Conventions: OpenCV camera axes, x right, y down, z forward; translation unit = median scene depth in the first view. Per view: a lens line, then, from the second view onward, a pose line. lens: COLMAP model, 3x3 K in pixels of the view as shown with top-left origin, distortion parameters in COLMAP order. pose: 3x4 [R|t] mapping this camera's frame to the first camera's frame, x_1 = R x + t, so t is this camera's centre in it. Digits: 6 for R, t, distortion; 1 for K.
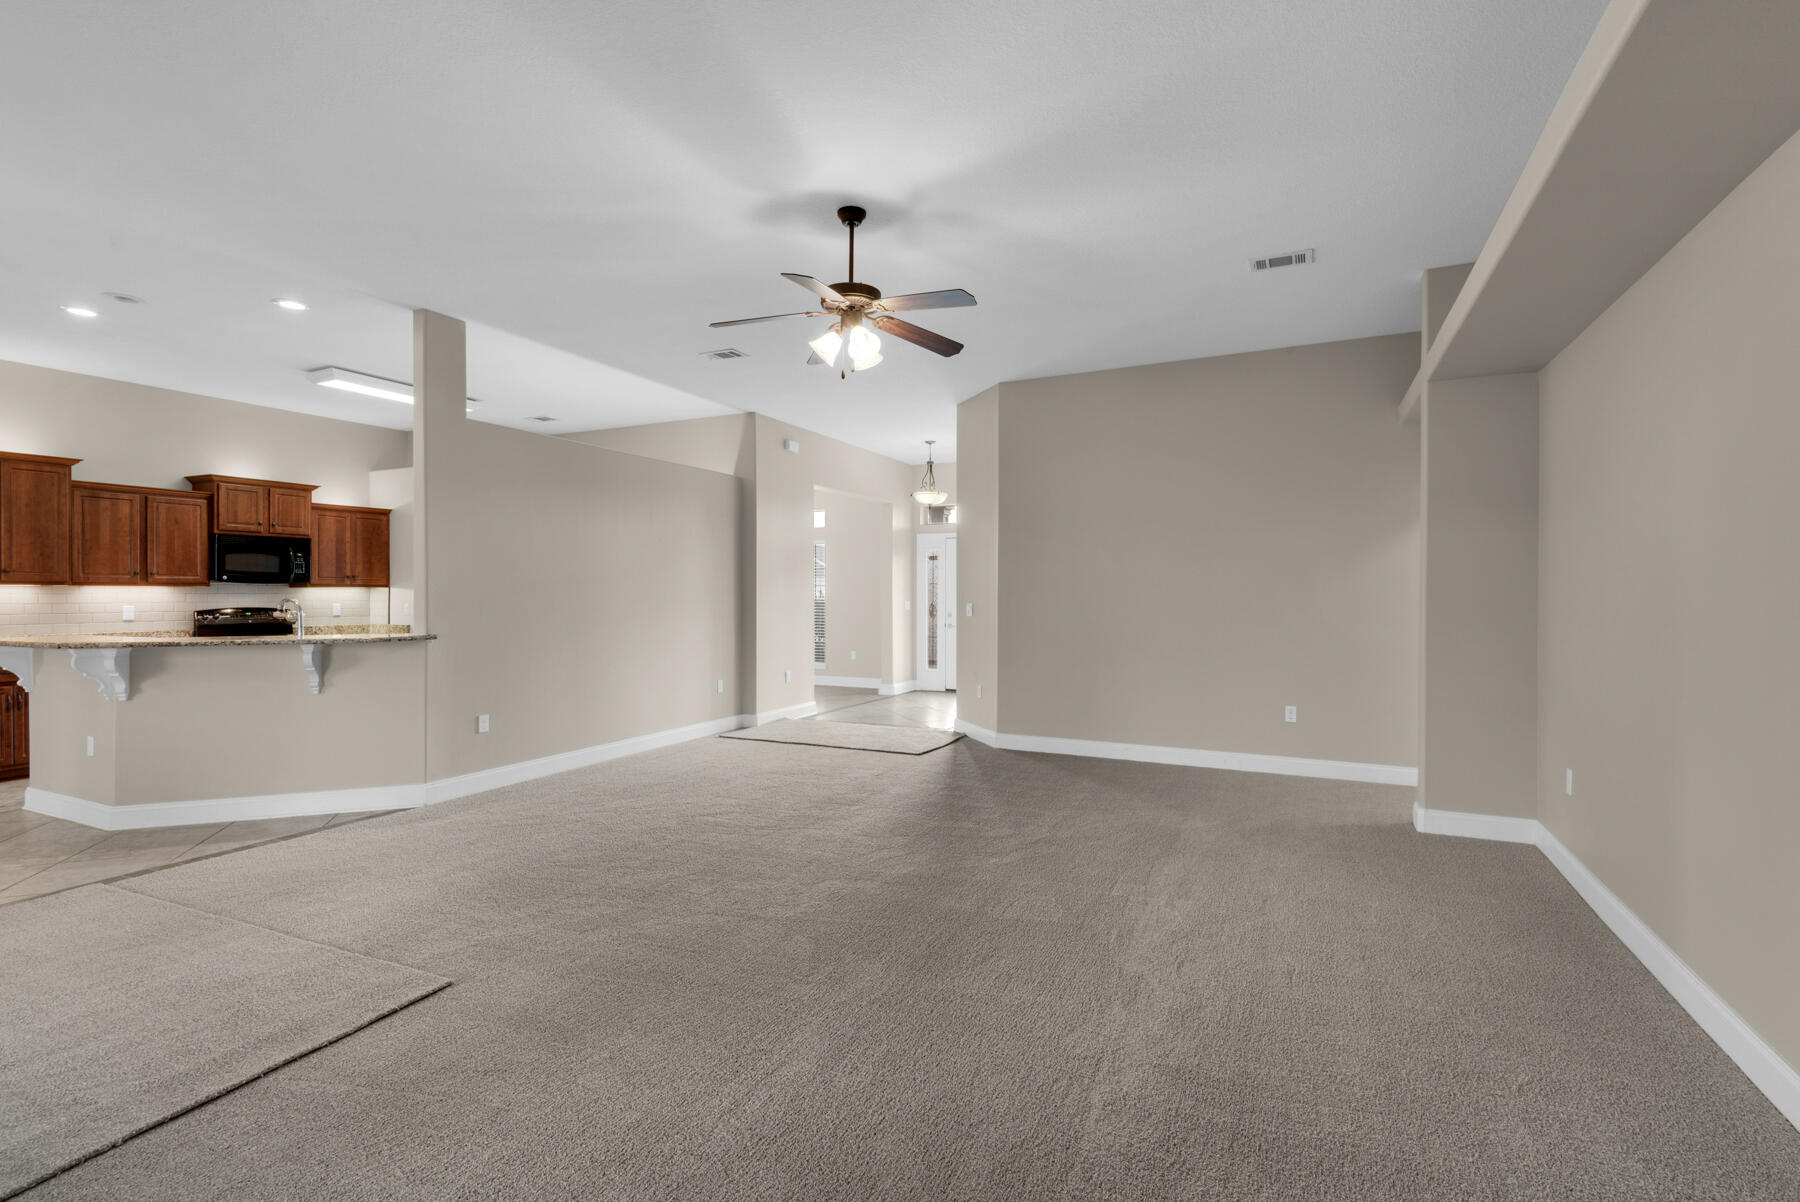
lens RADIAL K [[841.1, 0, 902.4], [0, 841.1, 595.2], [0, 0, 1]] dist [0.000496, 0.000140]
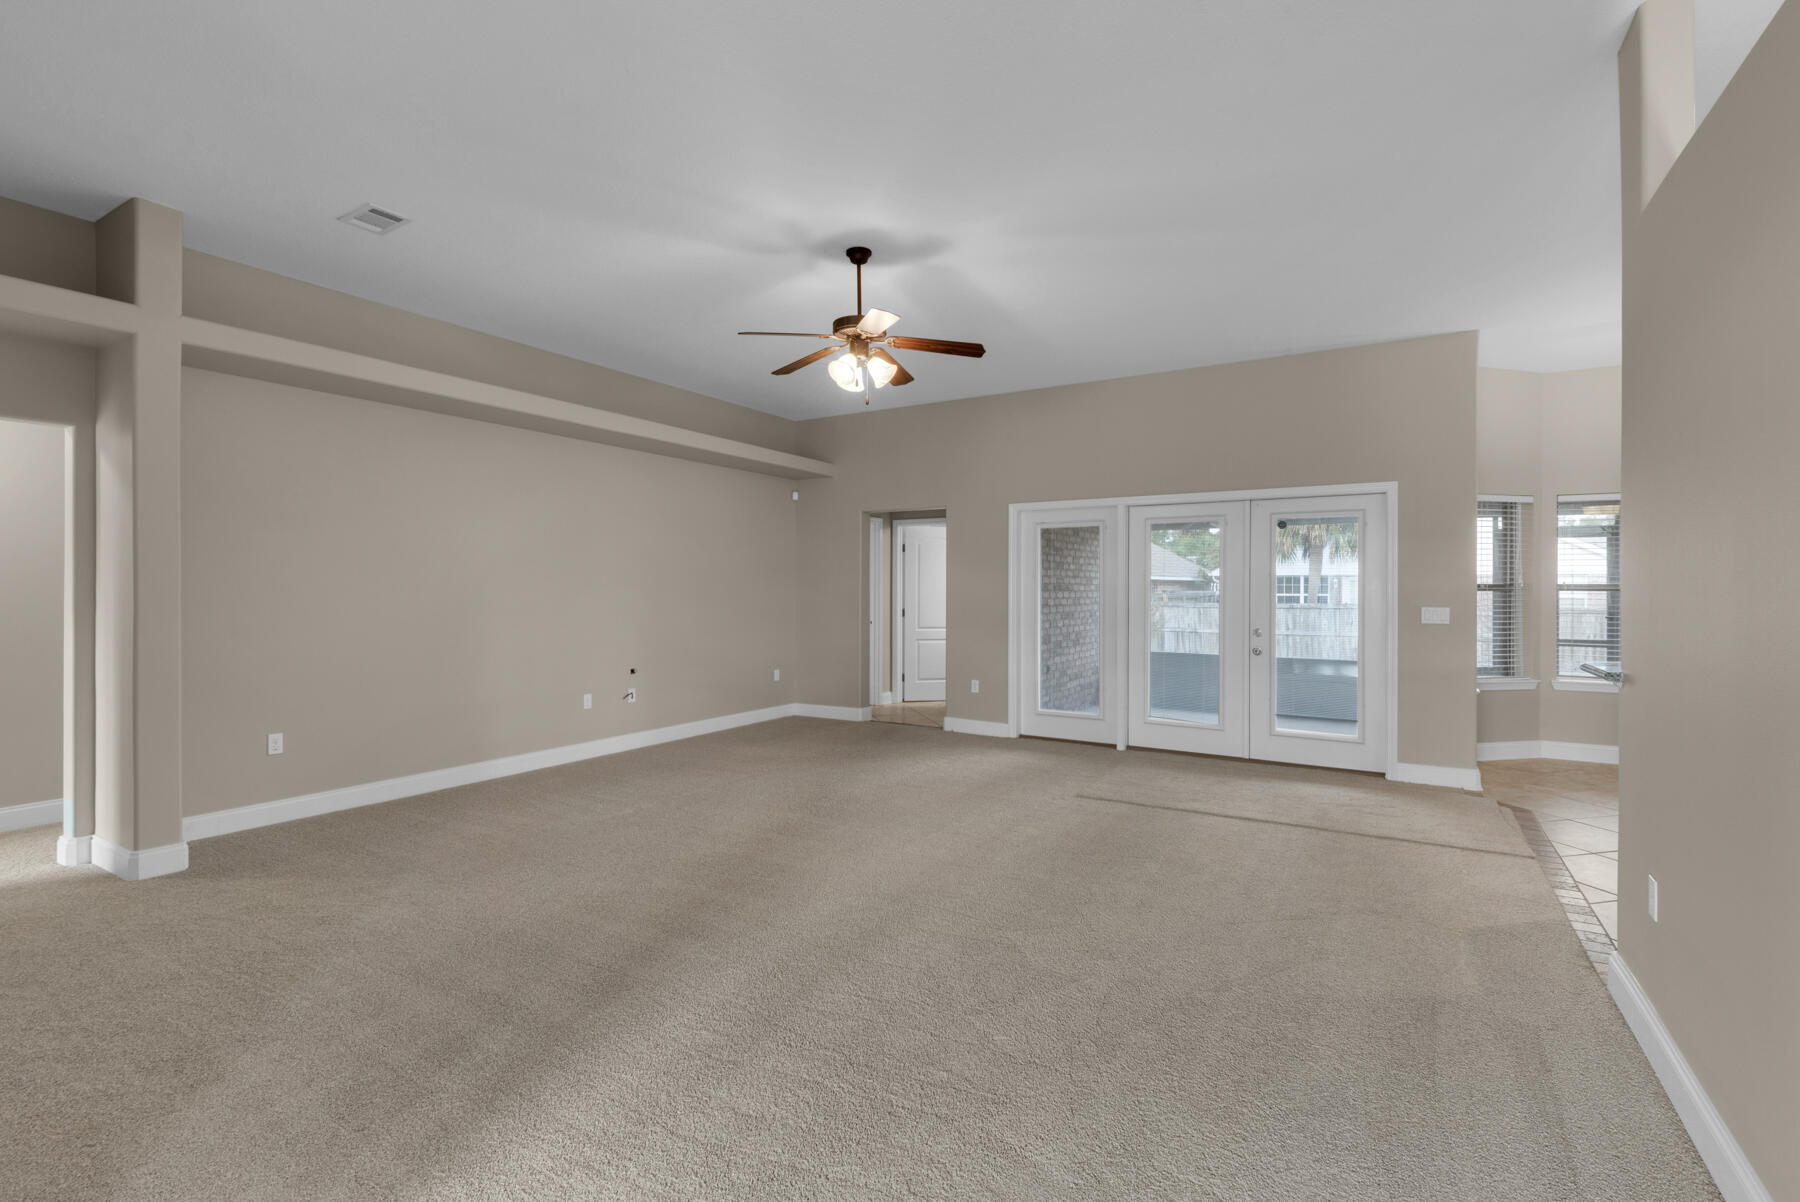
lens RADIAL K [[808.9, 0, 896.4], [0, 808.9, 592.5], [0, 0, 1]] dist [0.034845, -0.020361]
pose [[-0.994356, -0.003923, 0.106022, -0.130784], [-0.002962, 0.999953, 0.009214, -0.003607], [-0.106053, 0.008848, -0.994321, 1.196046]]
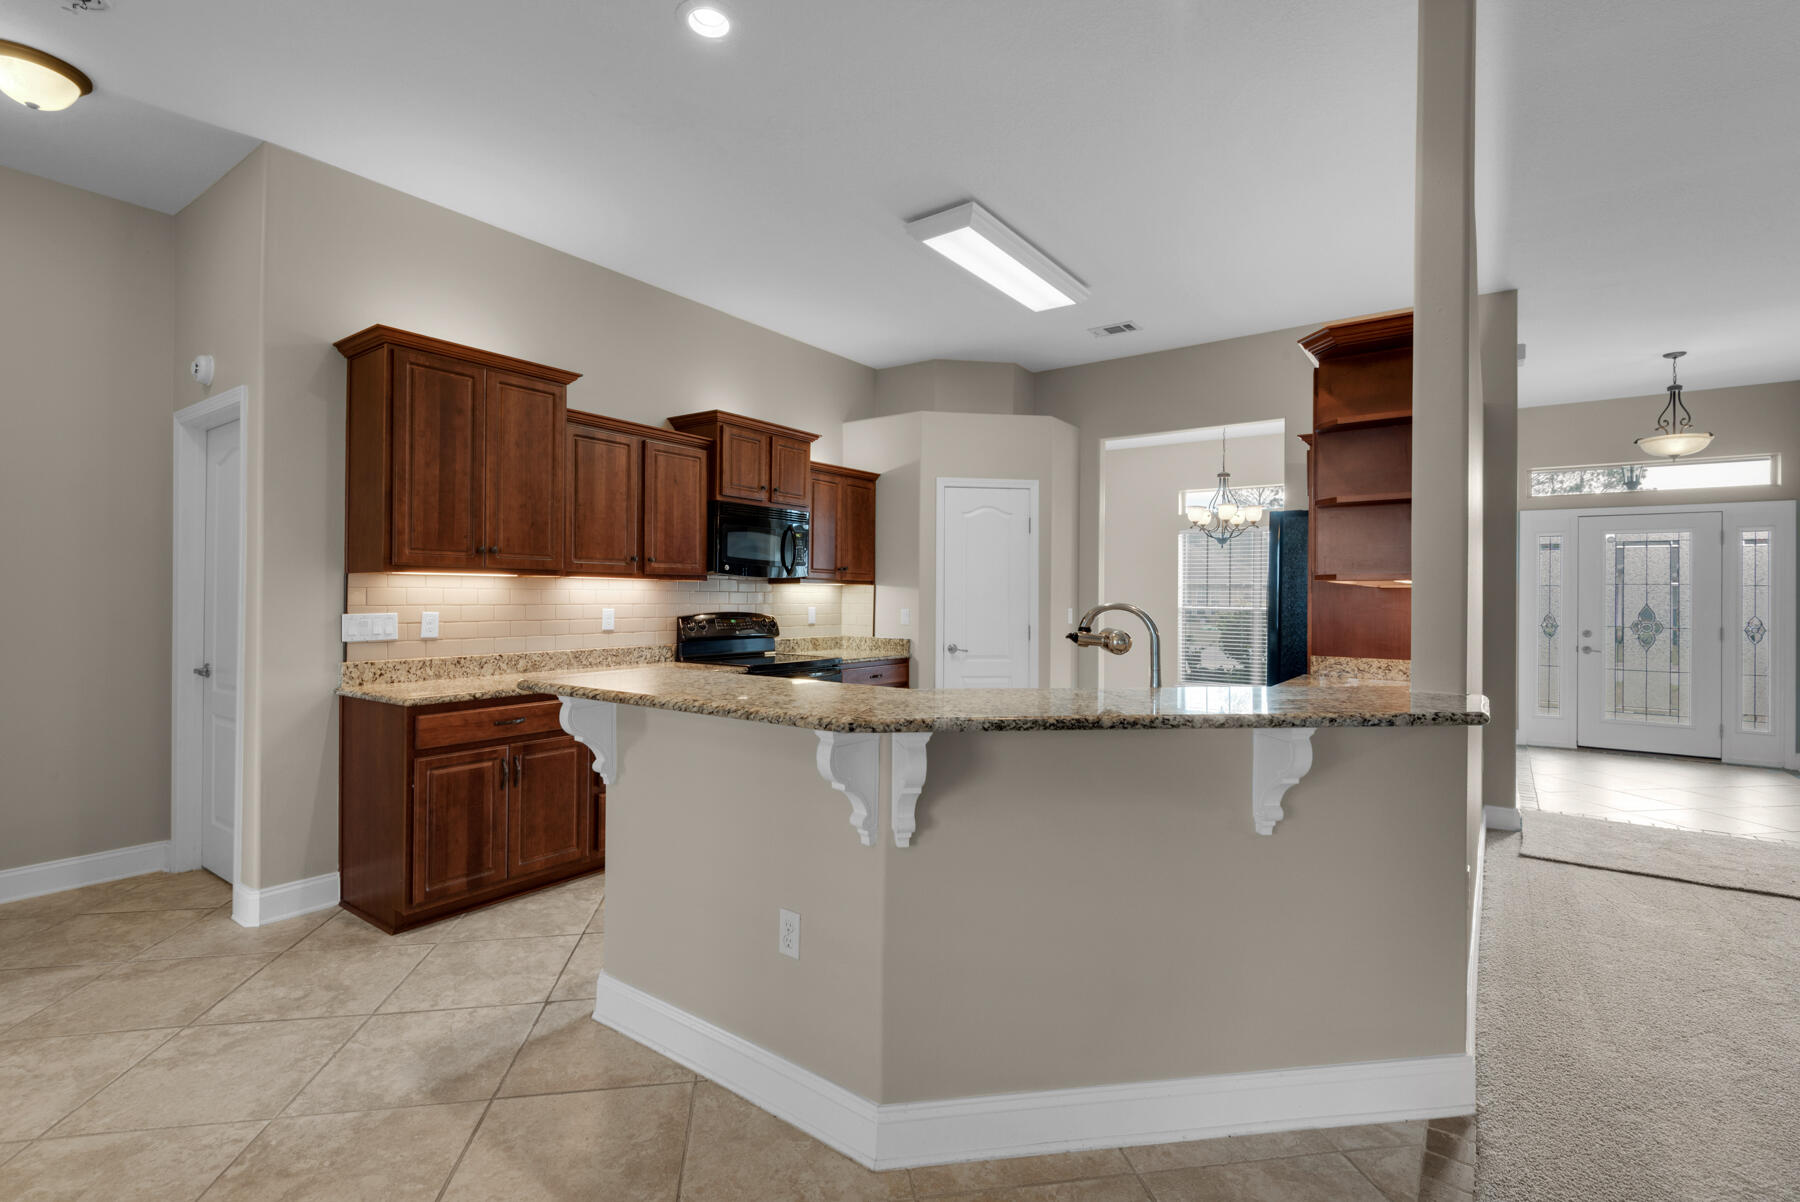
lens RADIAL K [[828.3, 0, 901.7], [0, 828.3, 591.3], [0, 0, 1]] dist [0.024246, -0.000362]
pose [[0.982674, 0.009274, -0.185110, -0.582149], [-0.010889, 0.999911, -0.007709, 0.001682], [0.185022, 0.009591, 0.982688, 0.407970]]
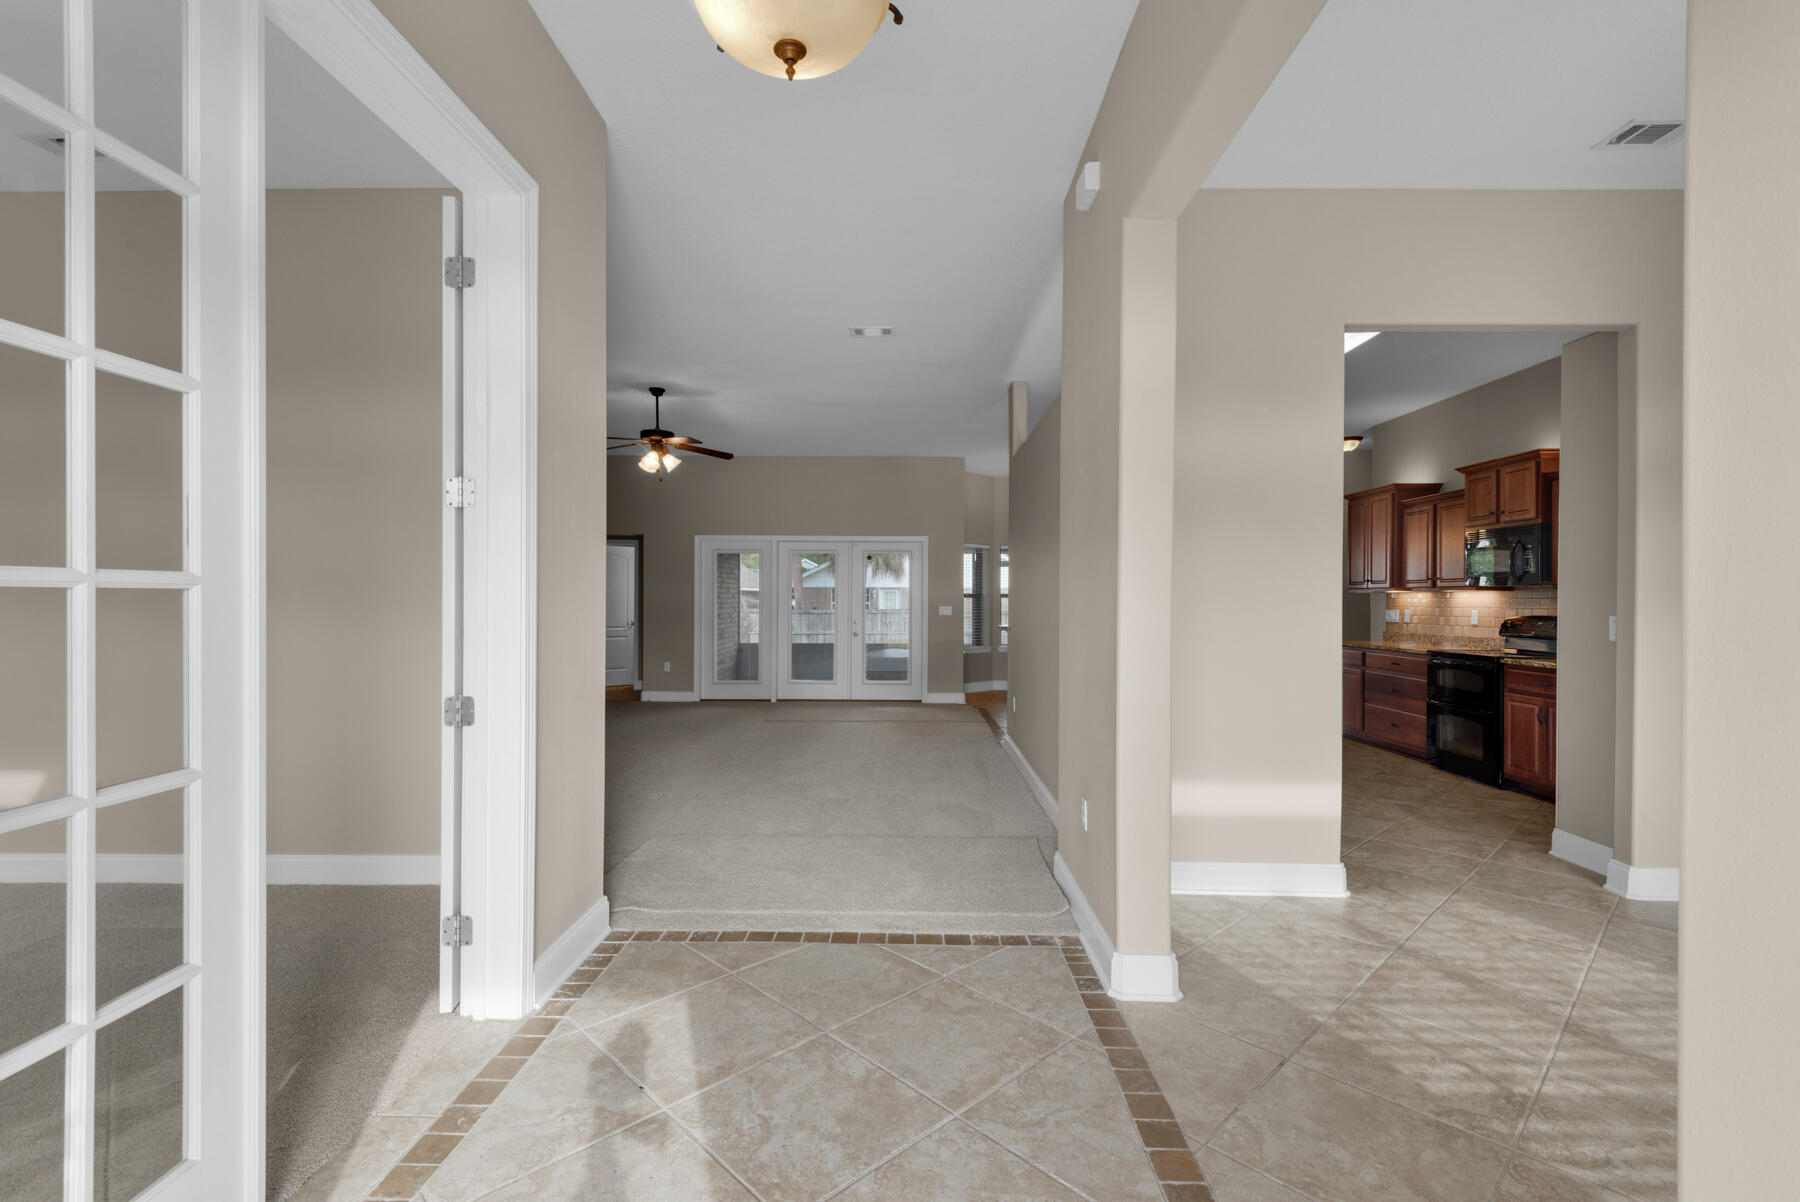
lens RADIAL K [[815.9, 0, 905.3], [0, 815.9, 600.0], [0, 0, 1]] dist [0.035106, -0.018980]
pose [[-0.905750, -0.004469, -0.423790, 0.119525], [-0.006830, 0.999968, 0.004053, 0.000627], [0.423758, 0.006566, -0.905752, 1.647198]]
